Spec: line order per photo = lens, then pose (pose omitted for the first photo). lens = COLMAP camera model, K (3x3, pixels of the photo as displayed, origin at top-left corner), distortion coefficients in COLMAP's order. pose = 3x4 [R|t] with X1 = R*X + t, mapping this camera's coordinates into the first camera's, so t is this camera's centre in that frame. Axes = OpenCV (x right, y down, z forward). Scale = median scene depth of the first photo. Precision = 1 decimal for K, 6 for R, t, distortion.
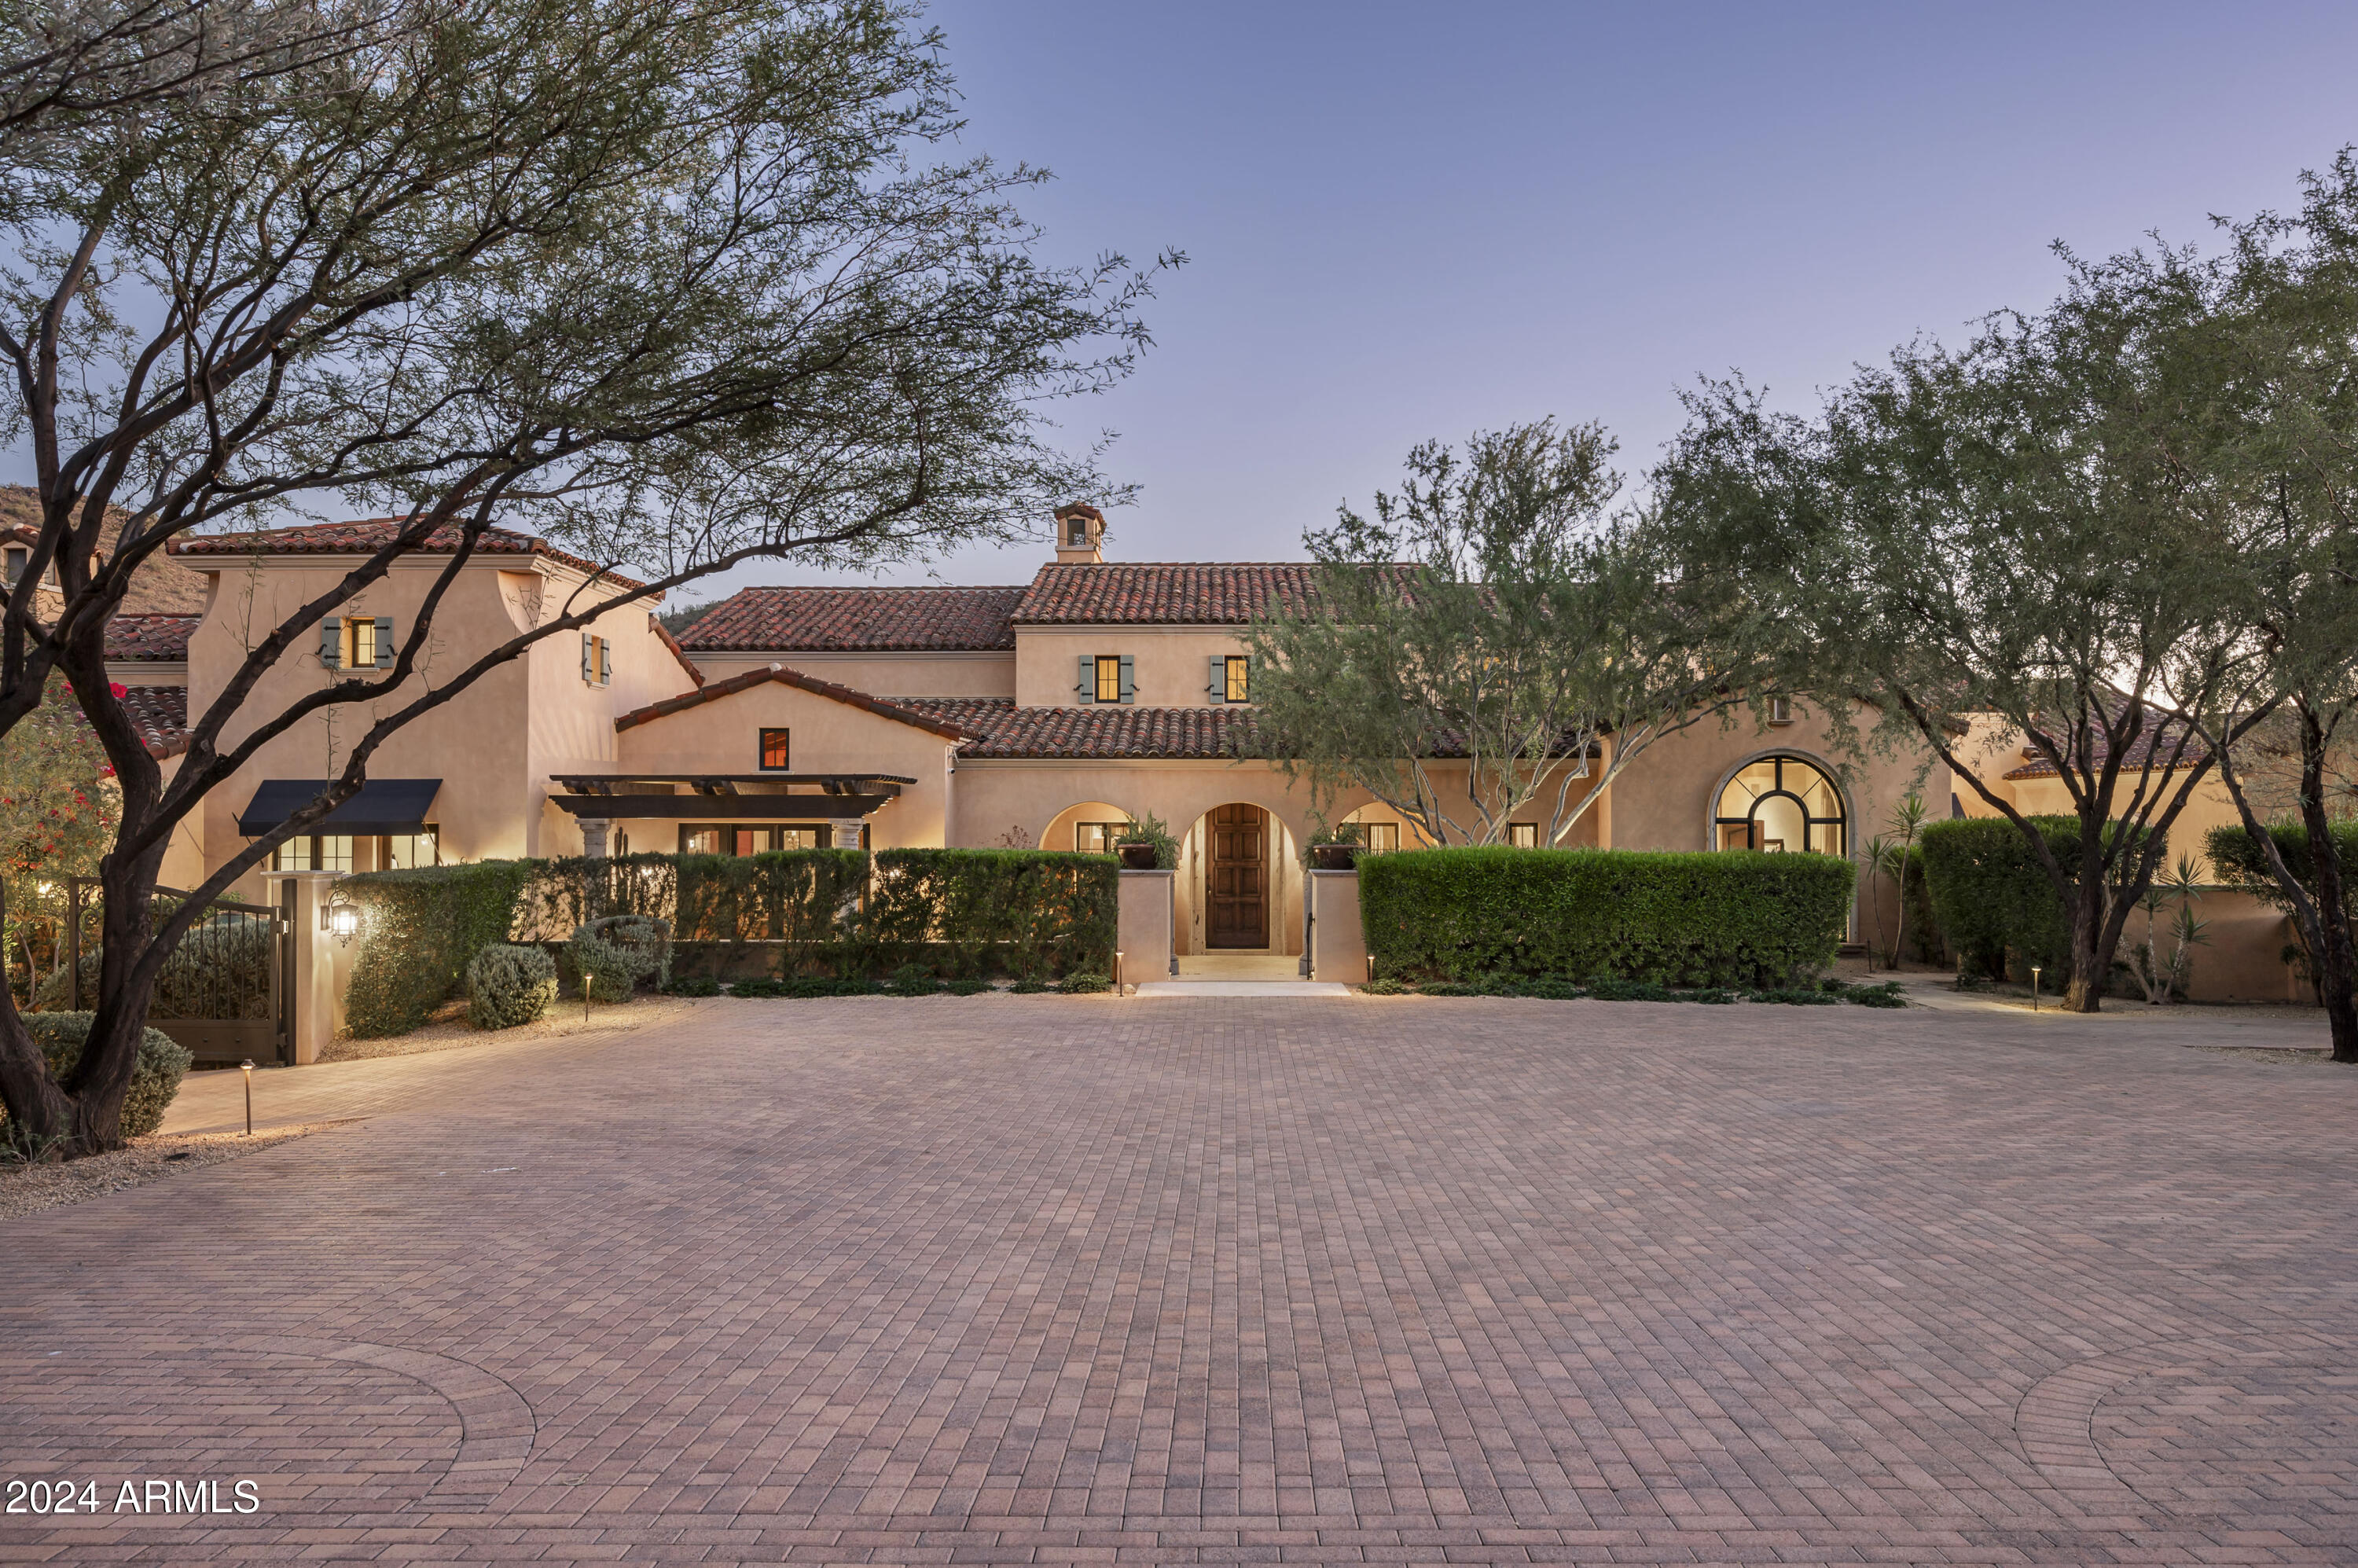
lens RADIAL K [[1506.4, 0, 1179.9], [0, 1506.4, 790.0], [0, 0, 1]] dist [0.002568, -0.000756]
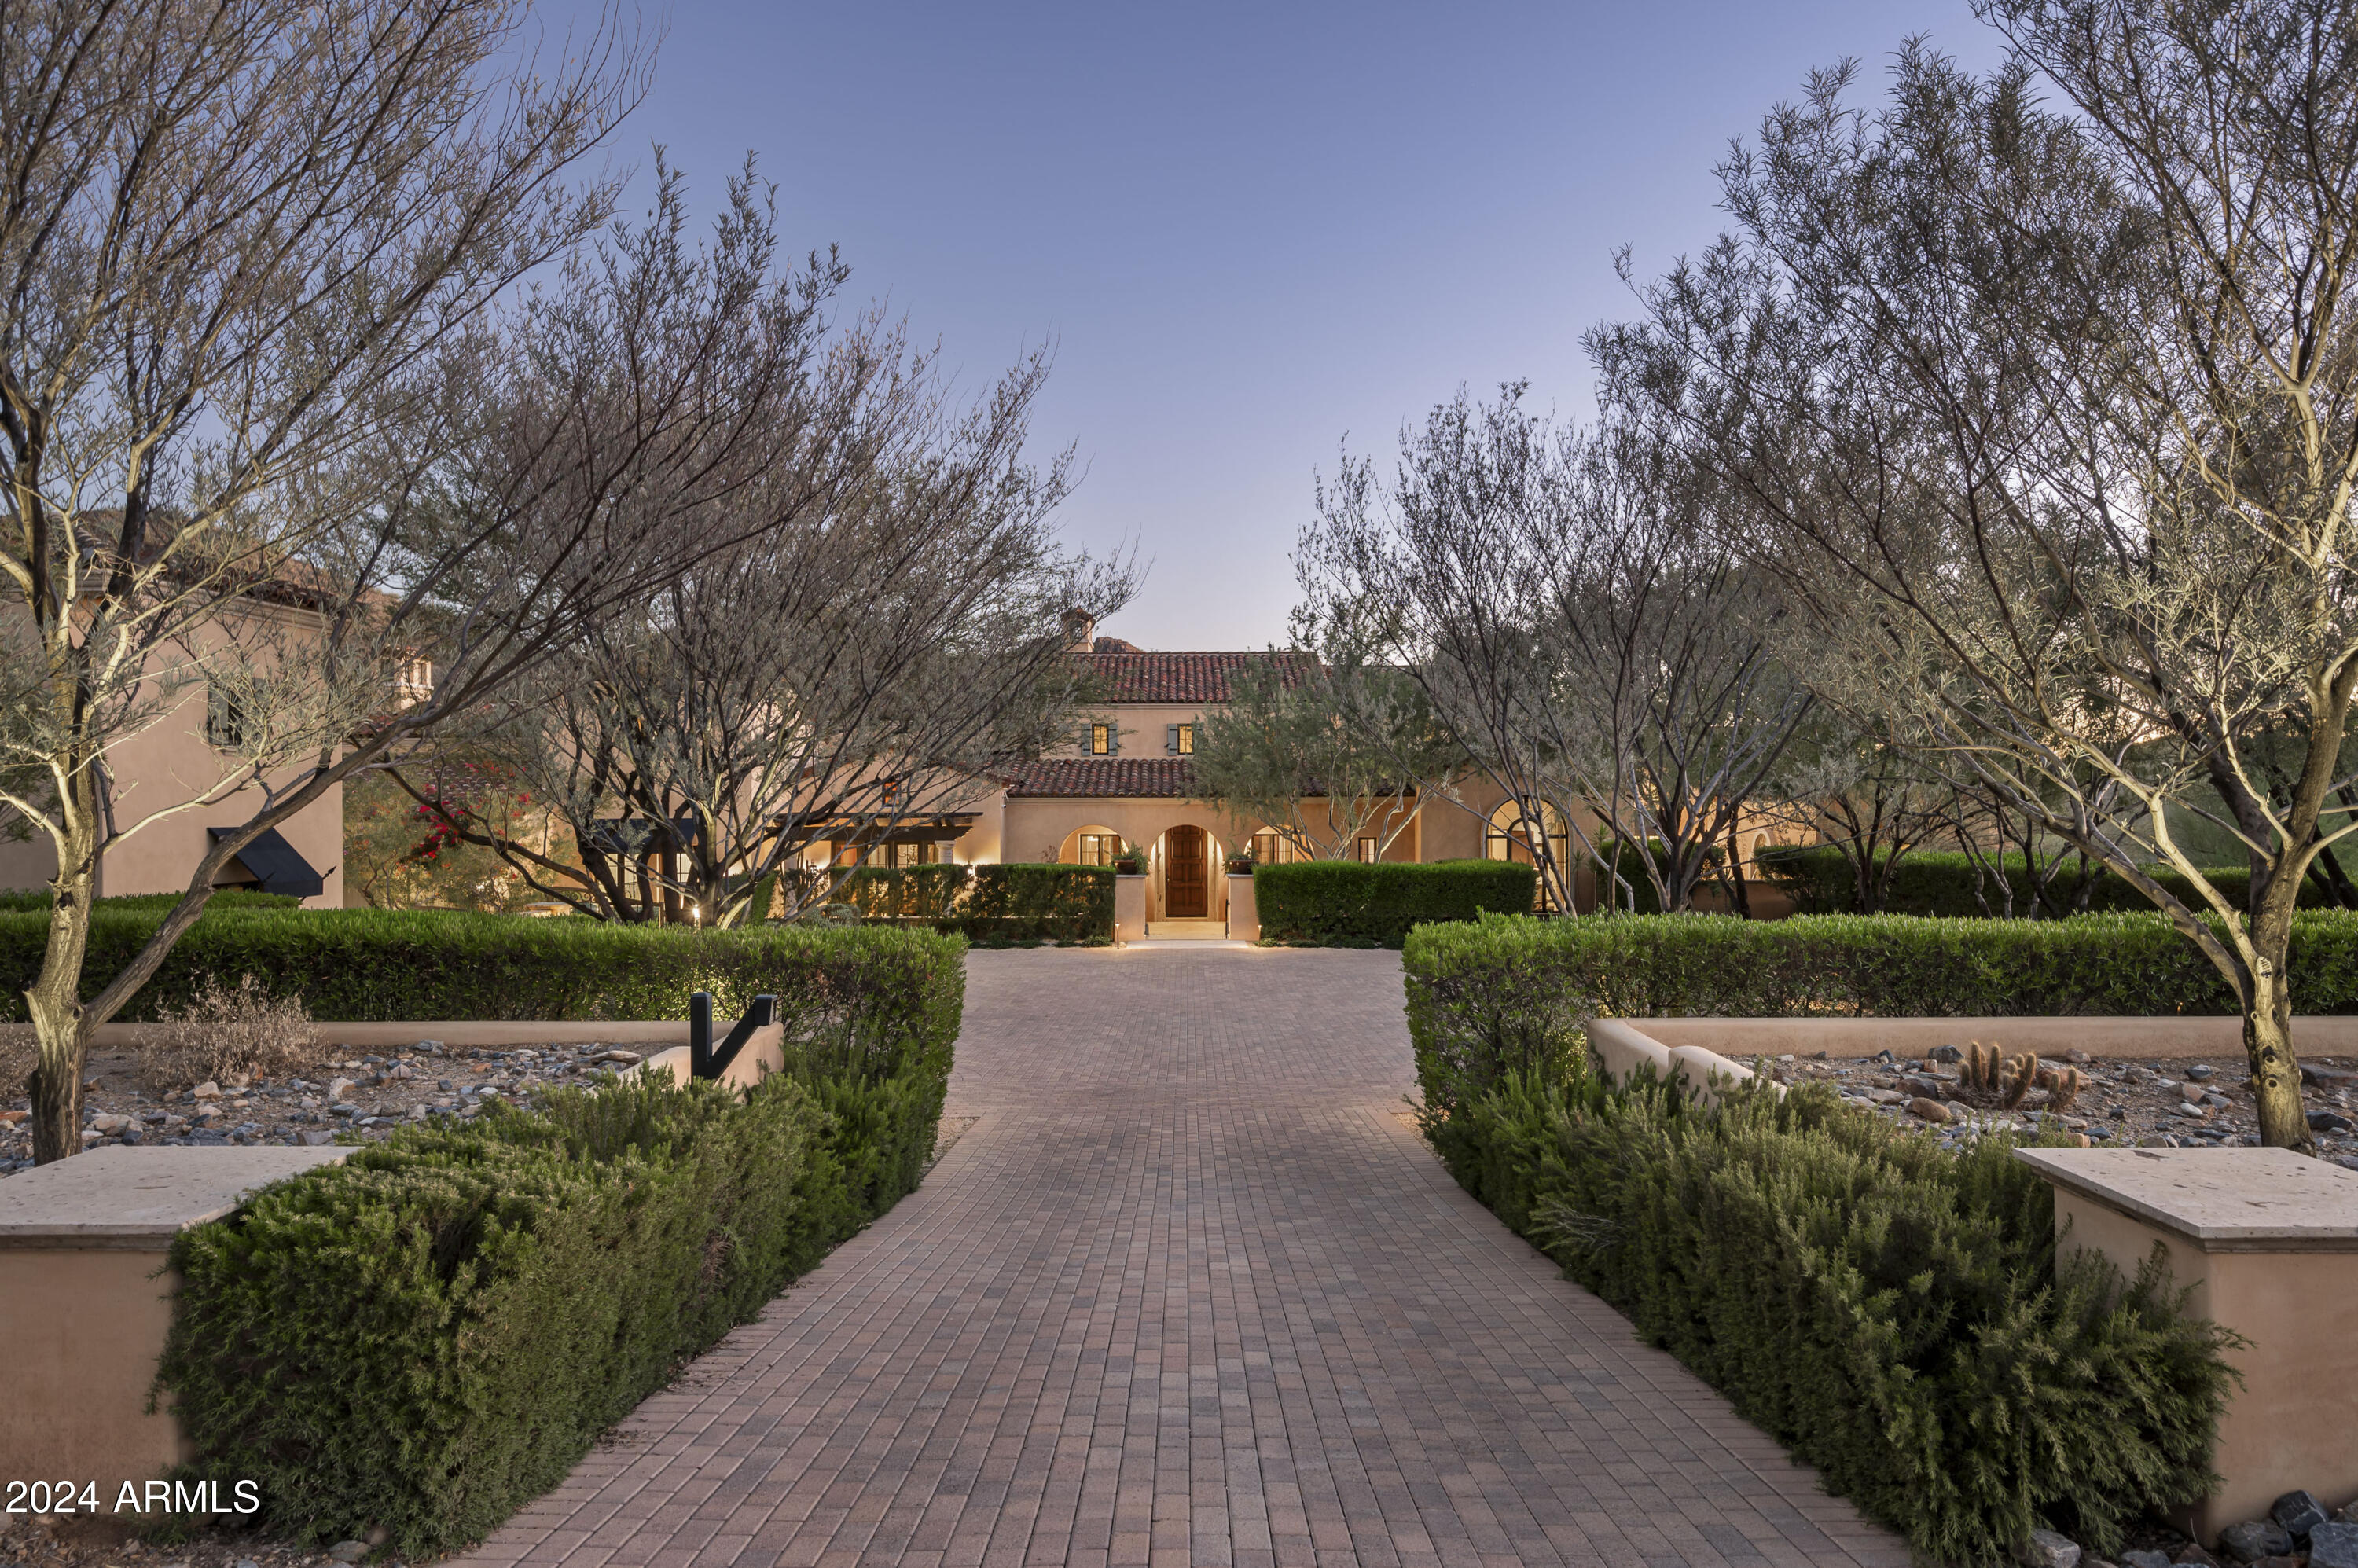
lens RADIAL K [[1418.4, 0, 1178.2], [0, 1418.4, 779.0], [0, 0, 1]] dist [-0.000954, 0.000070]
pose [[0.999625, -0.002273, 0.027298, -0.010662], [0.001766, 0.999825, 0.018602, -0.072783], [-0.027335, -0.018547, 0.999454, -0.518511]]
